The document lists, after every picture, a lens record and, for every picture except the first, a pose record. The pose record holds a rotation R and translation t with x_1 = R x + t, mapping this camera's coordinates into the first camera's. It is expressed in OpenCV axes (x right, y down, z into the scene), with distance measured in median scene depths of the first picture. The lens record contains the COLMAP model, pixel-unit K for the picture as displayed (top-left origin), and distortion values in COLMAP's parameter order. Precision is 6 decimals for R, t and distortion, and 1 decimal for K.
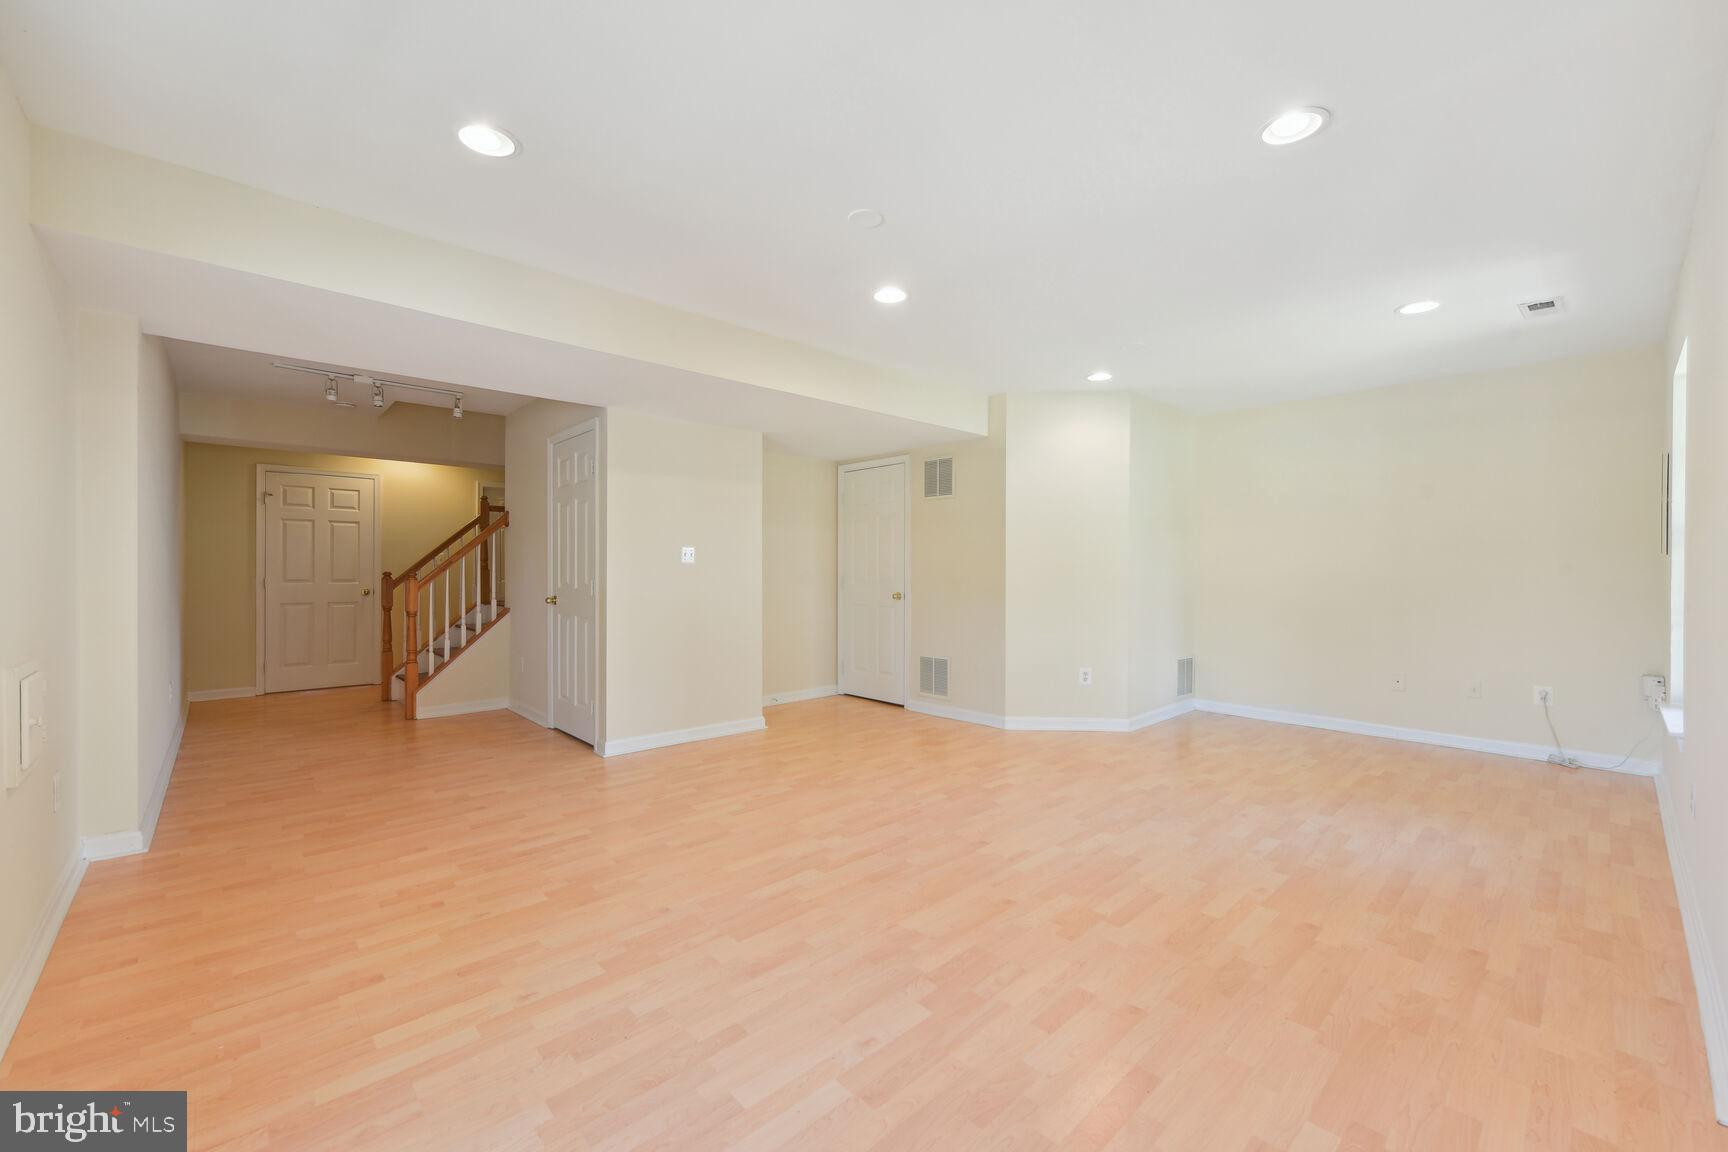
lens RADIAL K [[691.1, 0, 860.8], [0, 691.1, 574.4], [0, 0, 1]] dist [0.000398, -0.000424]
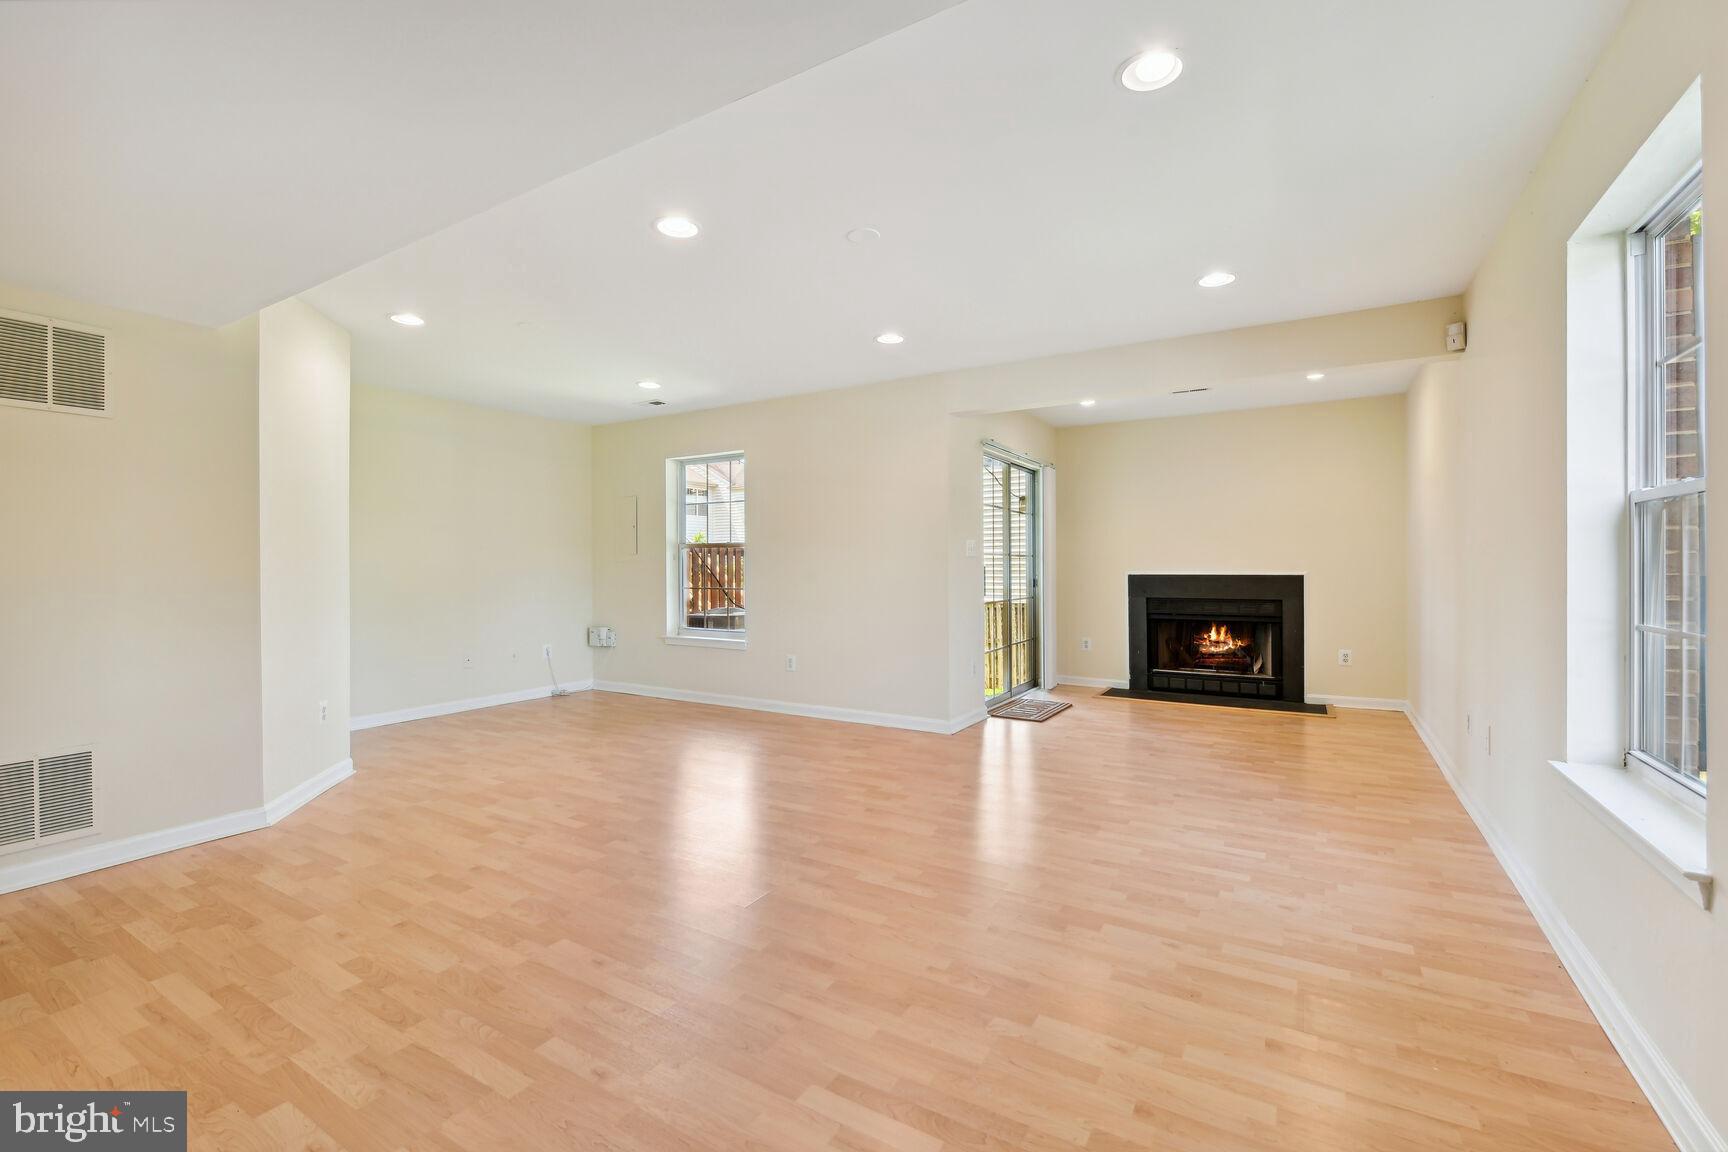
lens RADIAL K [[737.8, 0, 861.2], [0, 737.8, 564.8], [0, 0, 1]] dist [-0.012194, -0.000252]
pose [[-0.276706, -0.003940, 0.960947, -1.084523], [0.009436, 0.999932, 0.006817, -0.011530], [-0.960908, 0.010954, -0.276650, 1.319438]]
